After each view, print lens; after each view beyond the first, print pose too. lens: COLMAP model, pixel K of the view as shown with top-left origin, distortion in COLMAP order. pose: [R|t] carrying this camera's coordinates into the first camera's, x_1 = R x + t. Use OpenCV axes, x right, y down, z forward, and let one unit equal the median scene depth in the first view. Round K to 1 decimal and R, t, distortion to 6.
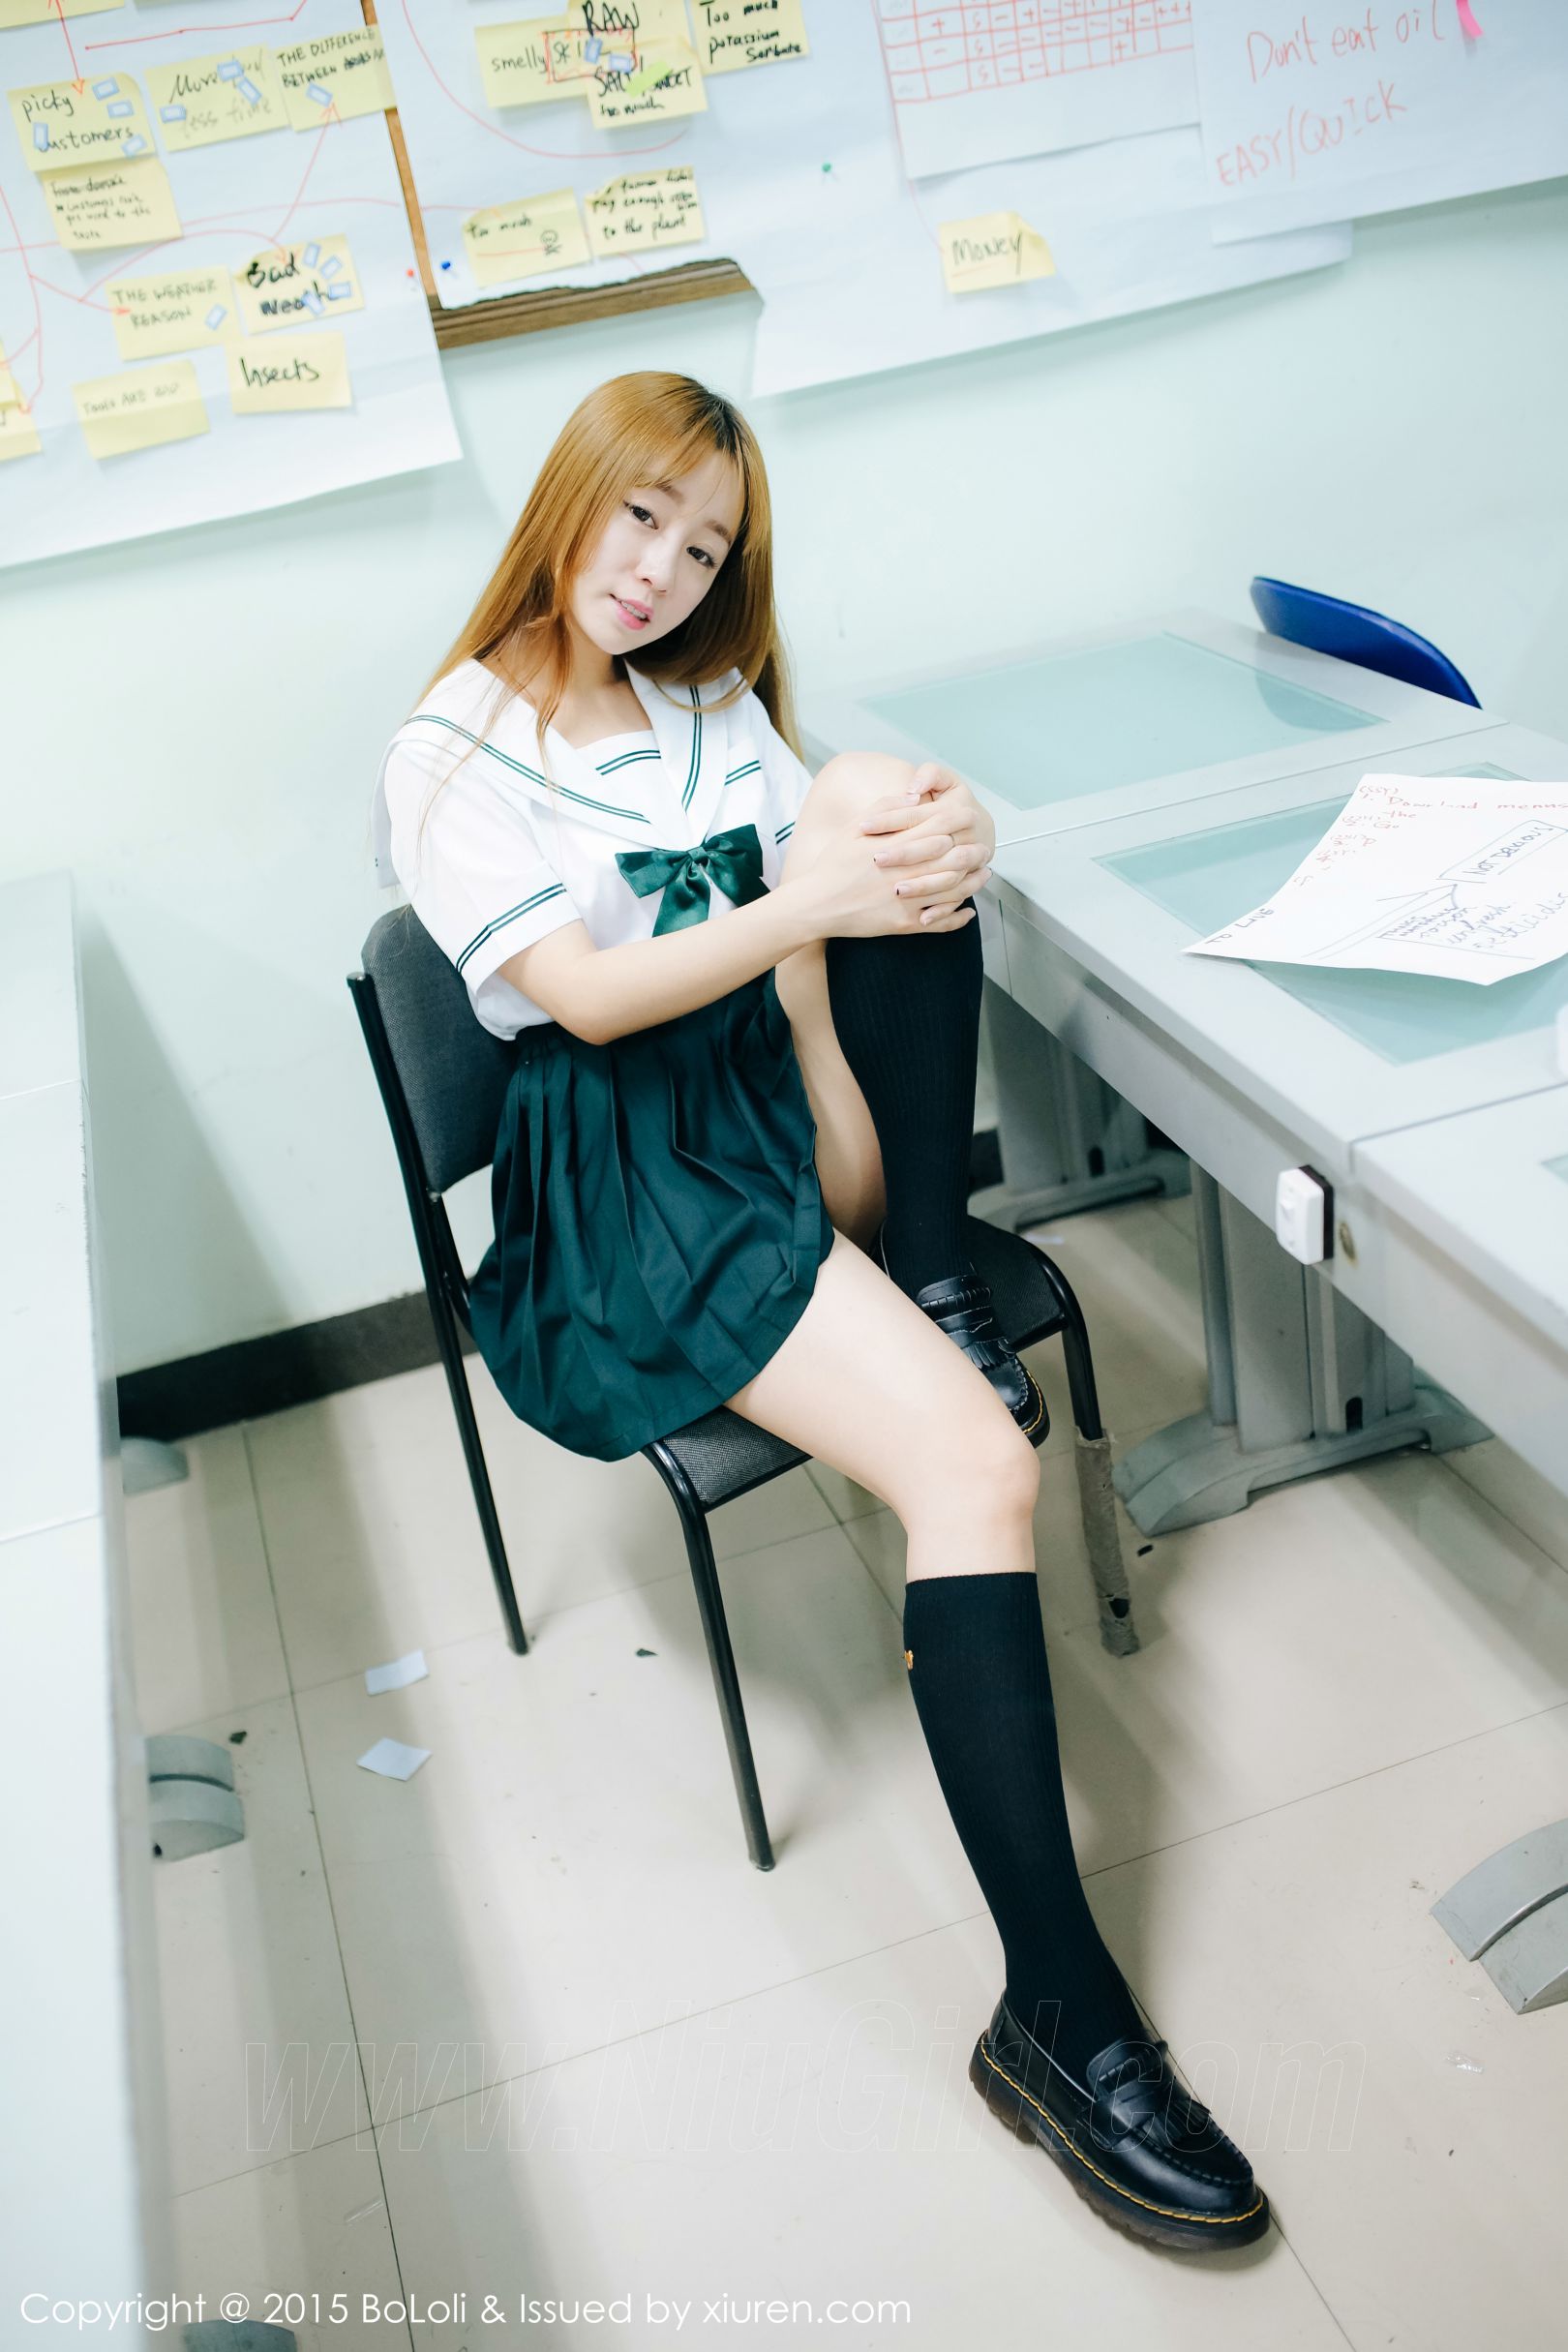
lens RADIAL K [[2285.8, 0, 780.5], [0, 2285.8, 1183.3], [0, 0, 1]] dist [0.012509, 0.000000]
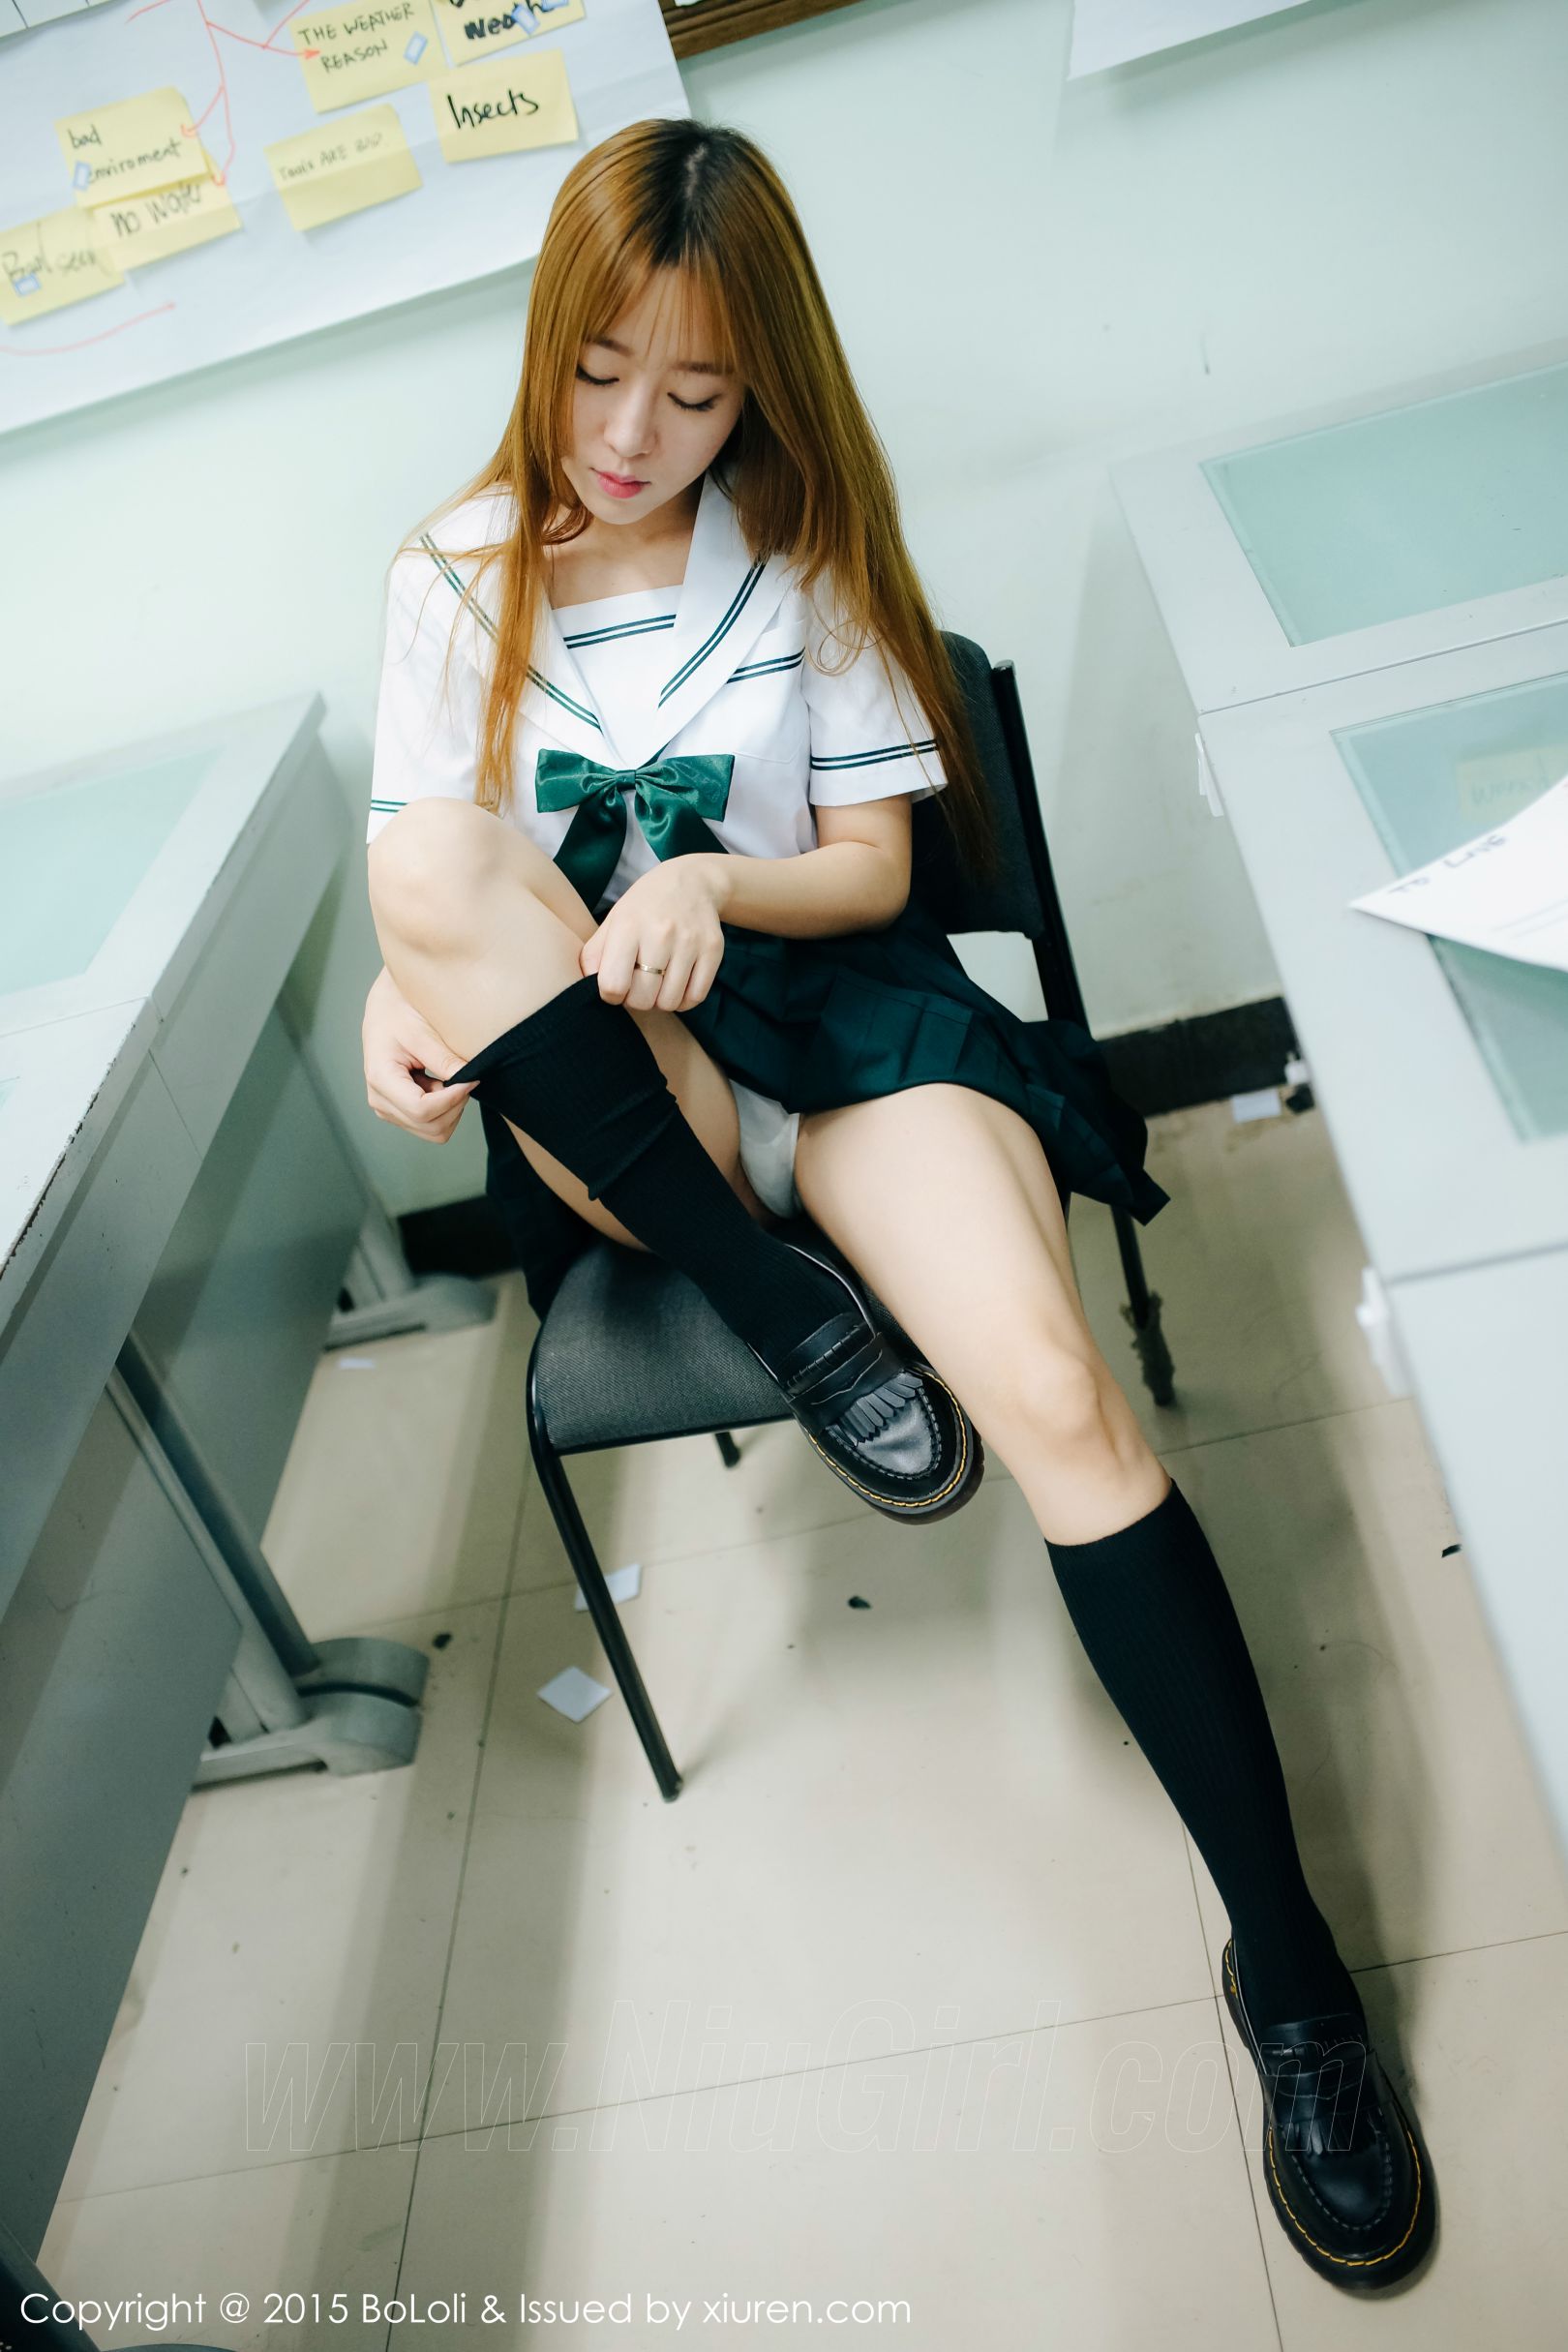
lens RADIAL K [[2285.8, 0, 782.2], [0, 2285.8, 1181.4], [0, 0, 1]] dist [0.012509, 0.000000]
pose [[0.948800, 0.058803, -0.310356, 0.174858], [-0.009176, 0.987236, 0.159000, -0.095748], [0.315744, -0.148011, 0.937229, 0.172759]]
